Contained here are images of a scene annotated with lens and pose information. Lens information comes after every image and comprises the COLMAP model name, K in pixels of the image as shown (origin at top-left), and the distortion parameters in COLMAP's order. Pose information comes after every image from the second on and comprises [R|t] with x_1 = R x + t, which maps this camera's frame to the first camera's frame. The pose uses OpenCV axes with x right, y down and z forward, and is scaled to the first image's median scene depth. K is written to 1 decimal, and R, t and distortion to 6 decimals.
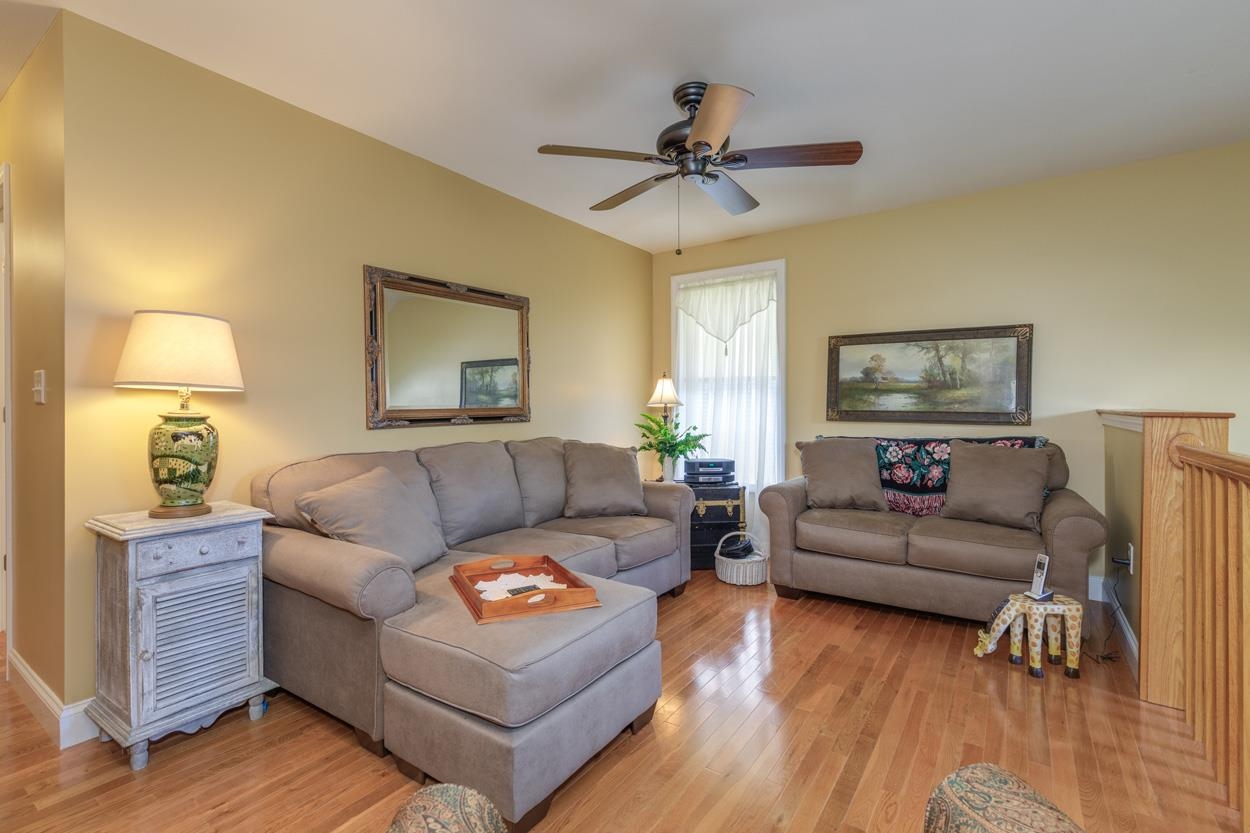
lens RADIAL K [[573.3, 0, 621.4], [0, 573.3, 414.2], [0, 0, 1]] dist [0.003796, 0.000552]
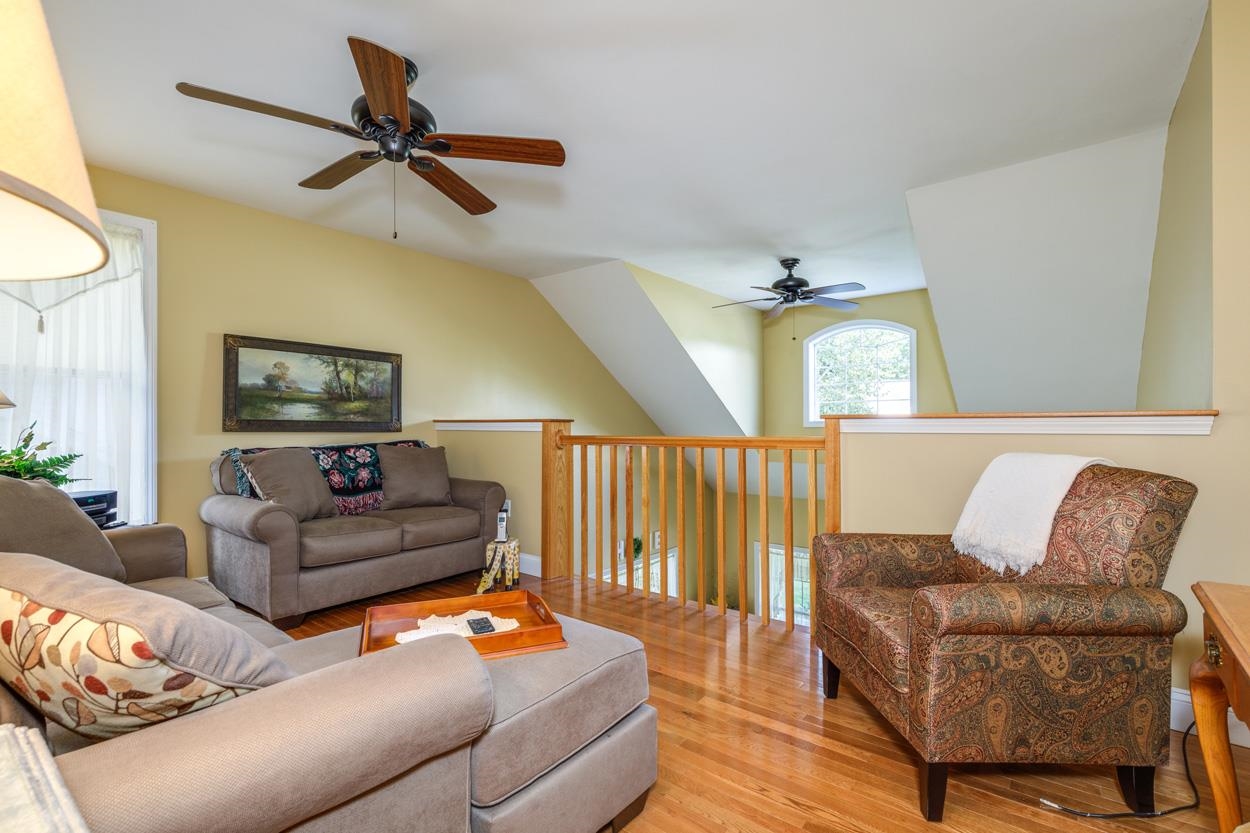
lens RADIAL K [[573.3, 0, 621.4], [0, 573.3, 414.2], [0, 0, 1]] dist [0.003796, 0.000552]
pose [[0.050289, 0.023479, 0.998459, -0.523901], [0.016841, 0.999562, -0.024353, 0.018179], [-0.998593, 0.018040, 0.049871, 0.407987]]
